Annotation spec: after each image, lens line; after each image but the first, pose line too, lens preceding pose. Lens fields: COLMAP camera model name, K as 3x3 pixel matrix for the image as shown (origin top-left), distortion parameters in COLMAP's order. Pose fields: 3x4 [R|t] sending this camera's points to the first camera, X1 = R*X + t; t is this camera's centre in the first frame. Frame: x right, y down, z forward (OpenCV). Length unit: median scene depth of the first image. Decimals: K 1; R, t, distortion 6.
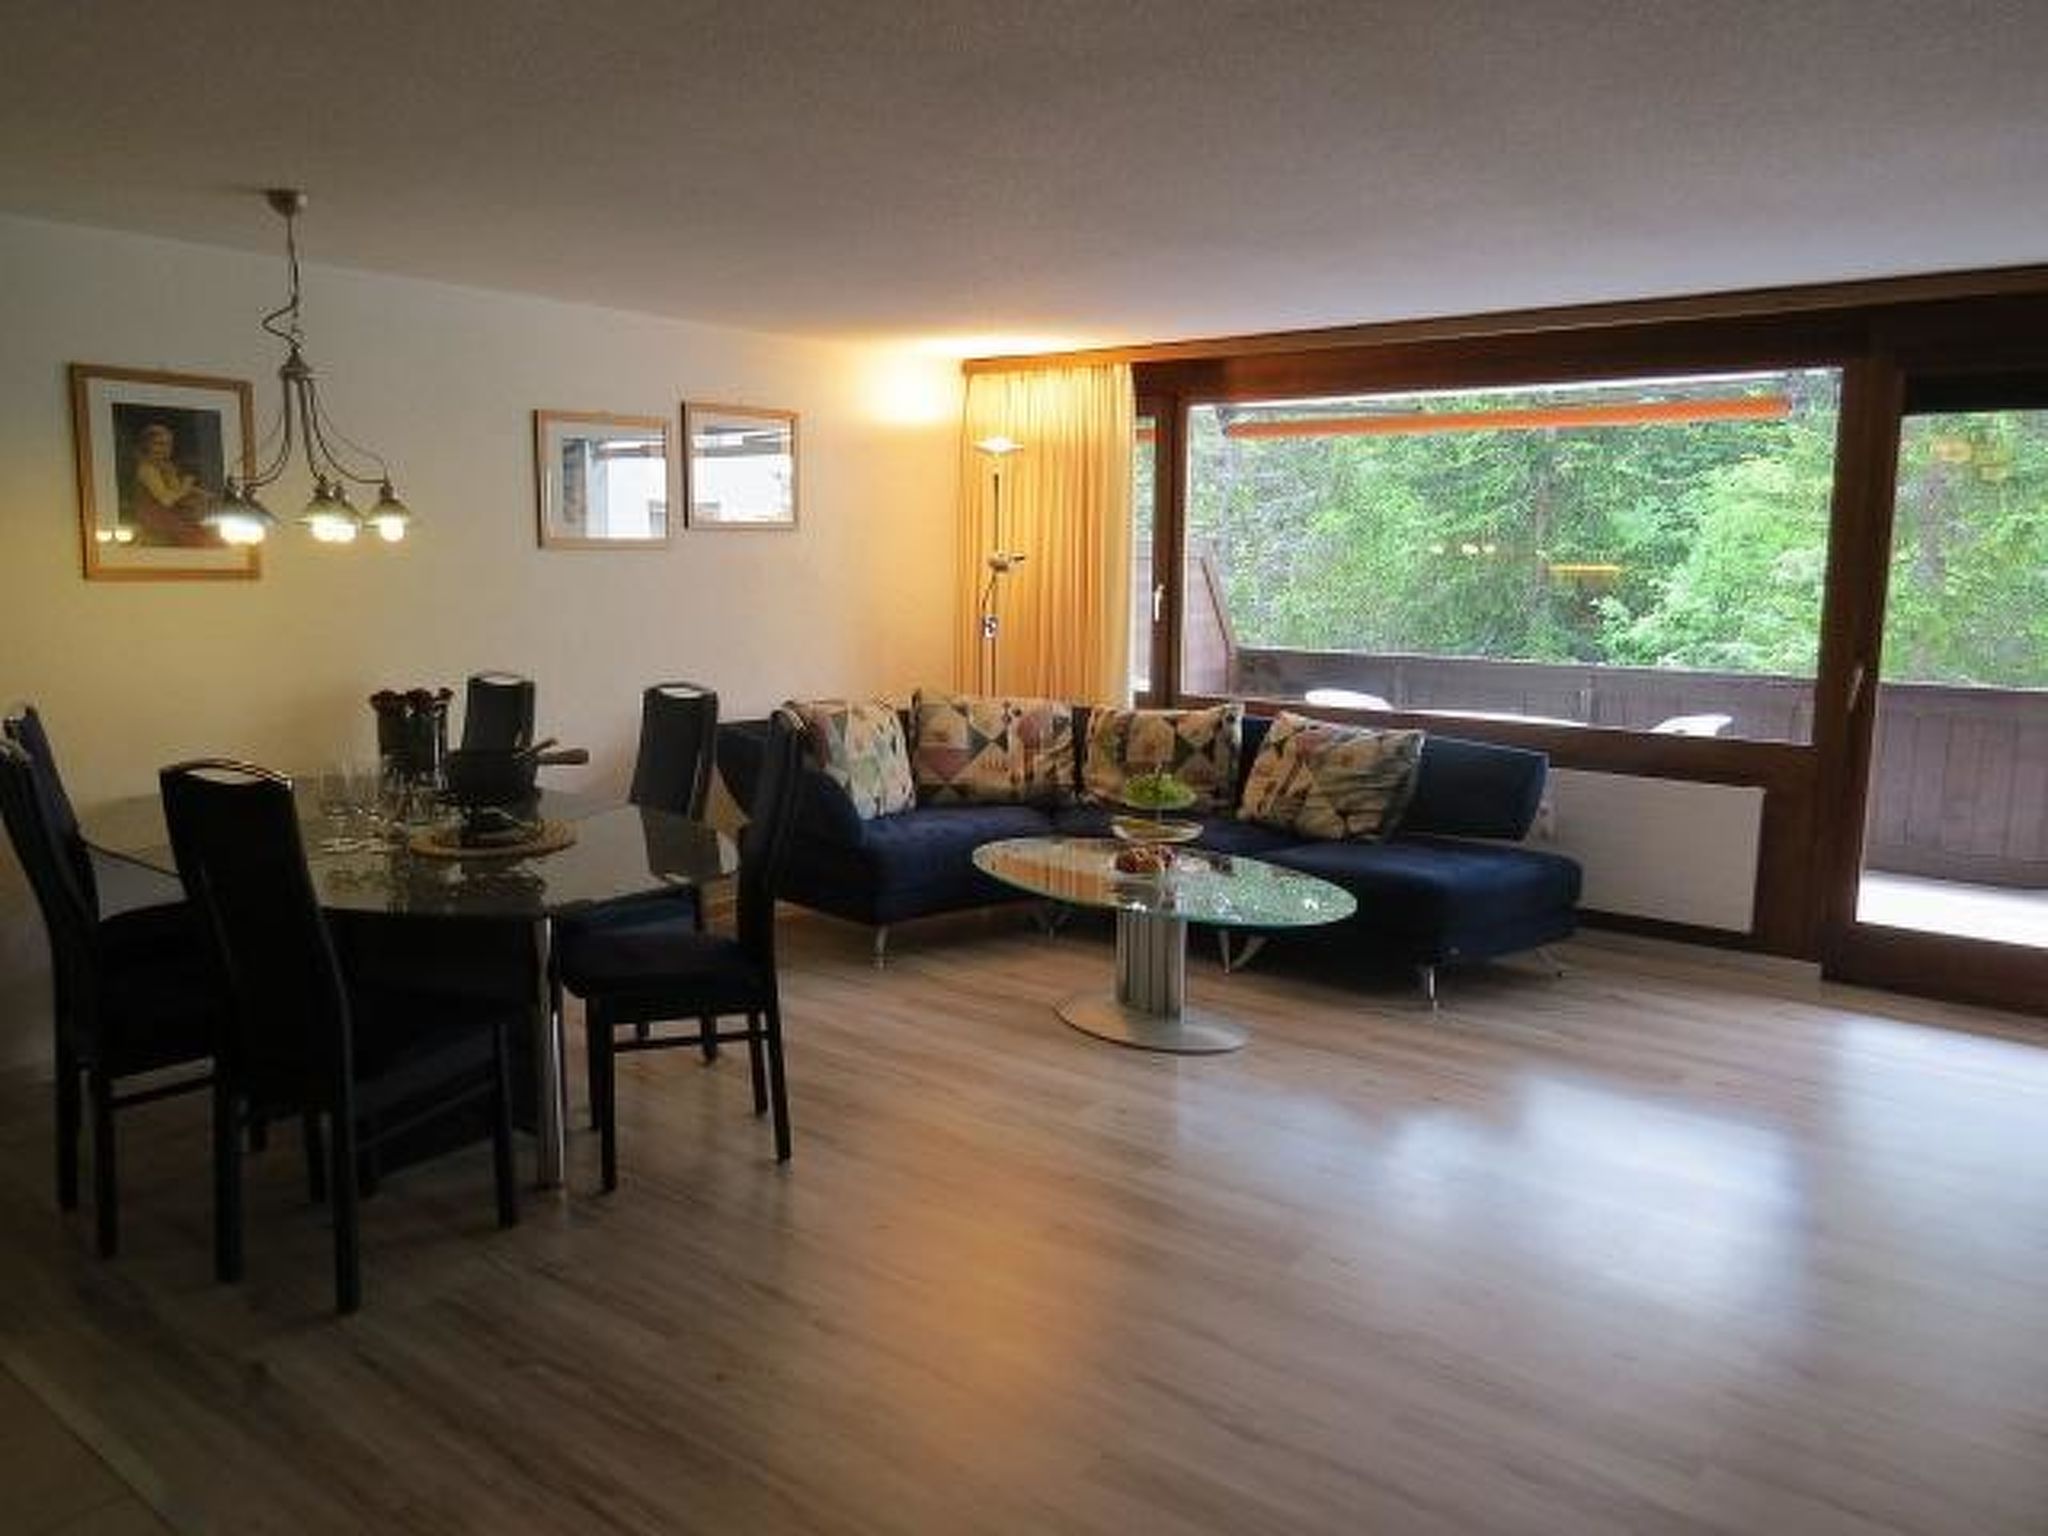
lens RADIAL K [[1460.3, 0, 1024.0], [0, 1460.3, 768.0], [0, 0, 1]] dist [-0.002492, -0.000780]
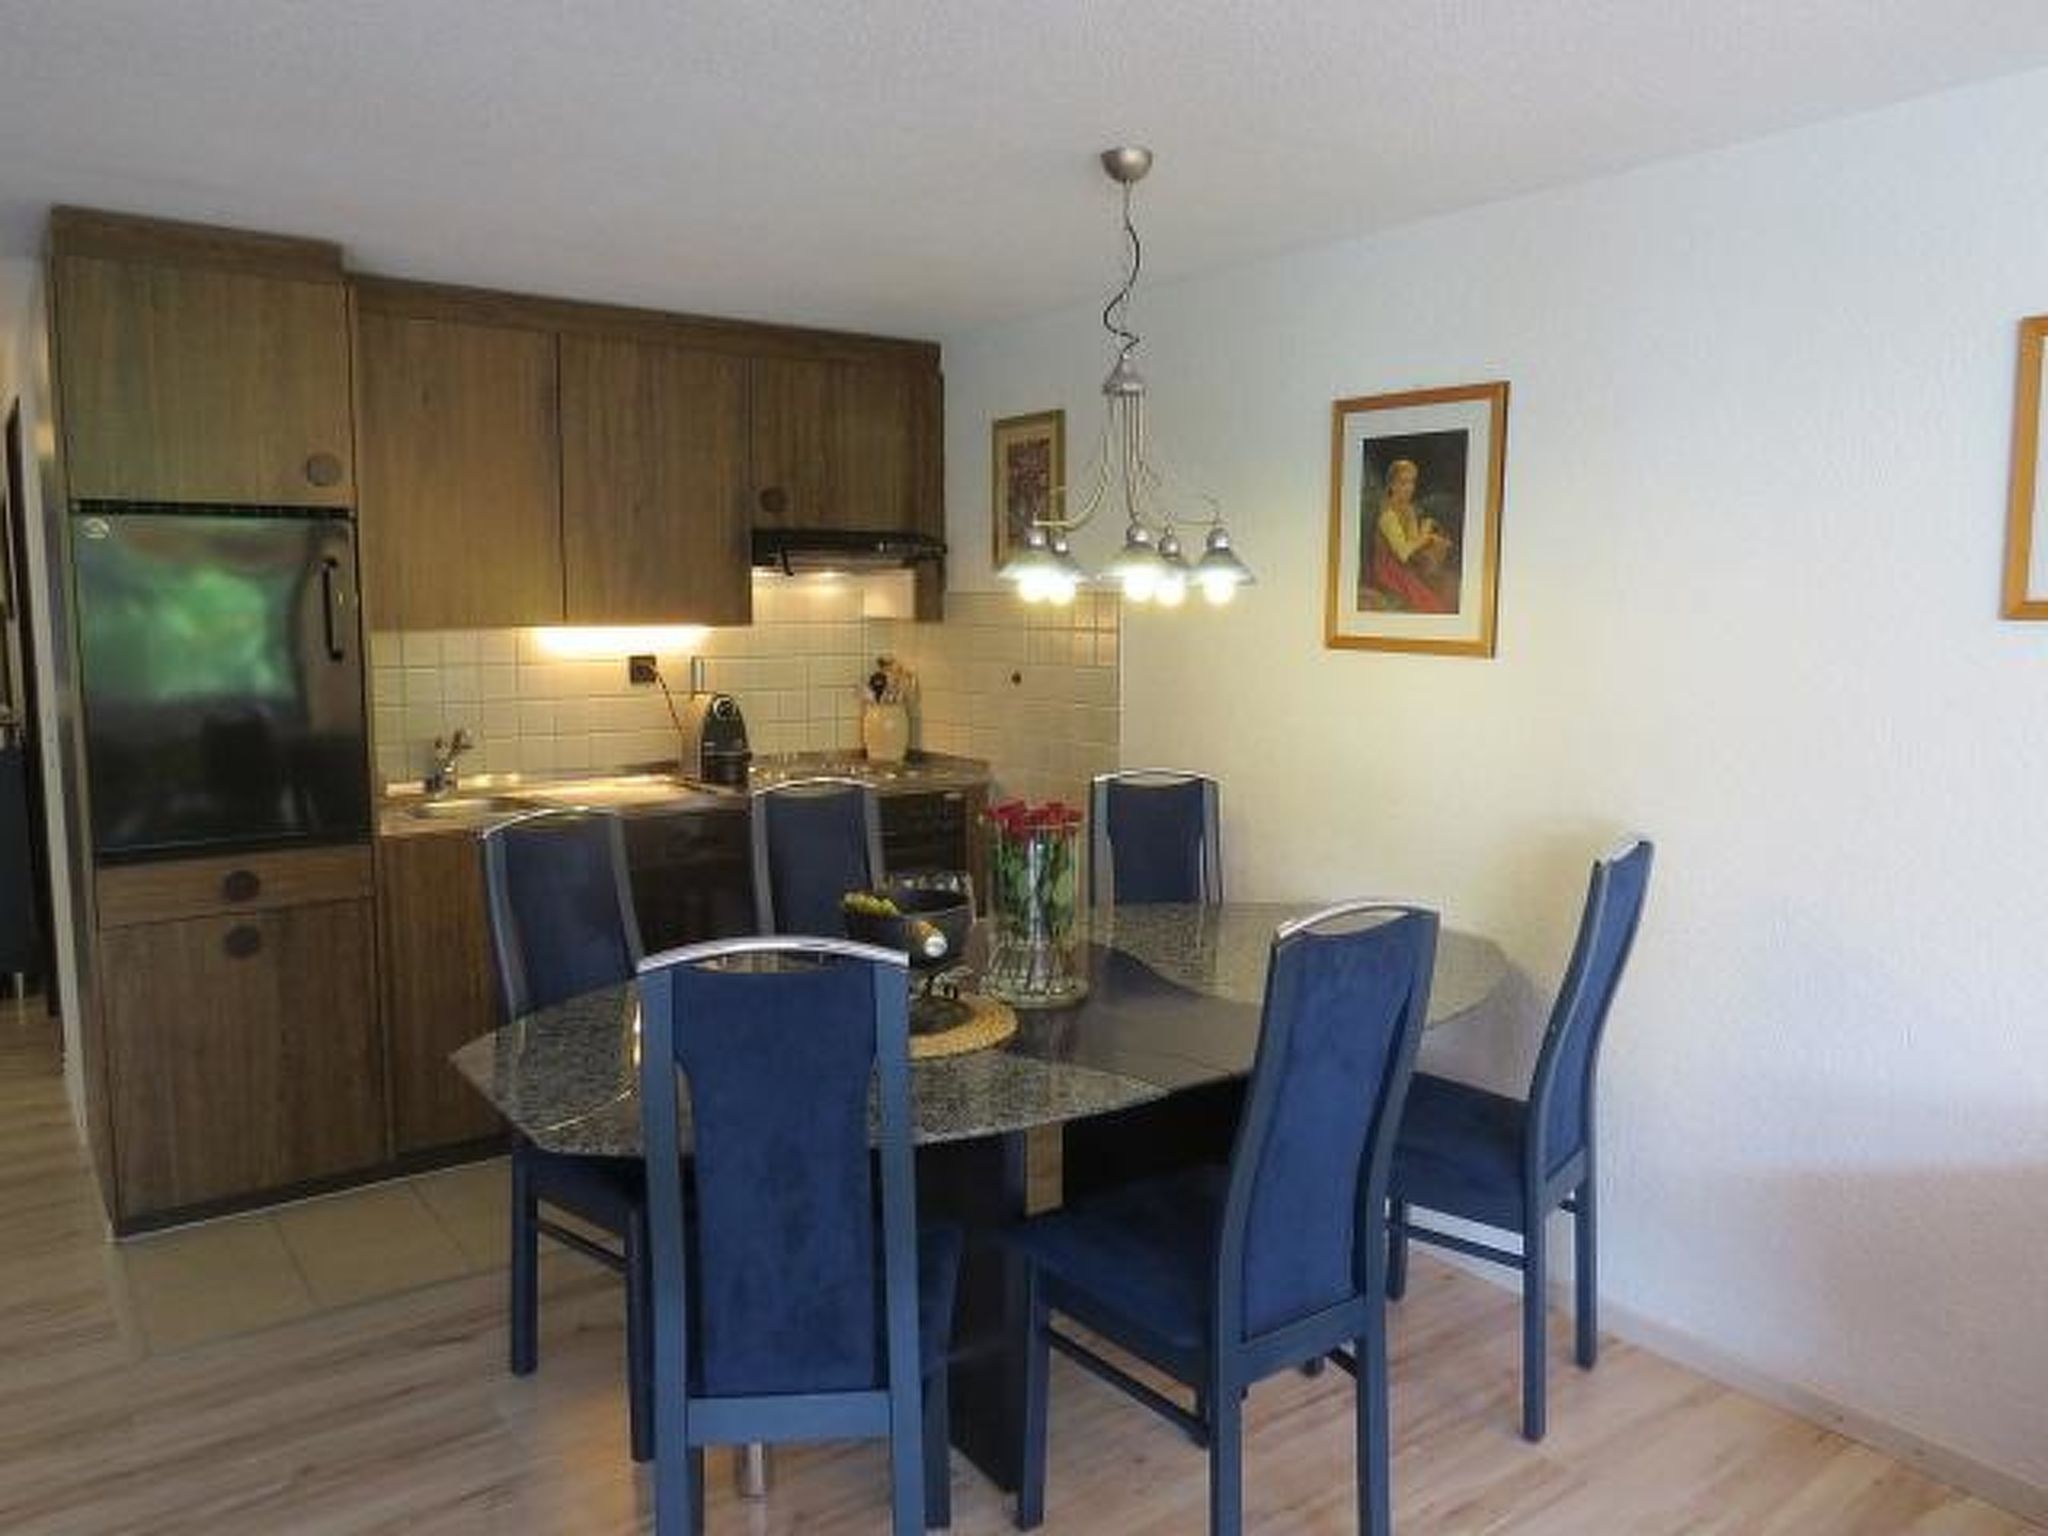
lens RADIAL K [[1460.3, 0, 1024.0], [0, 1460.3, 768.0], [0, 0, 1]] dist [-0.002492, -0.000780]
pose [[-0.271833, 0.118727, -0.954993, 0.260709], [-0.143760, 0.976215, 0.162286, -0.181233], [0.951546, 0.181404, -0.248299, 1.101254]]
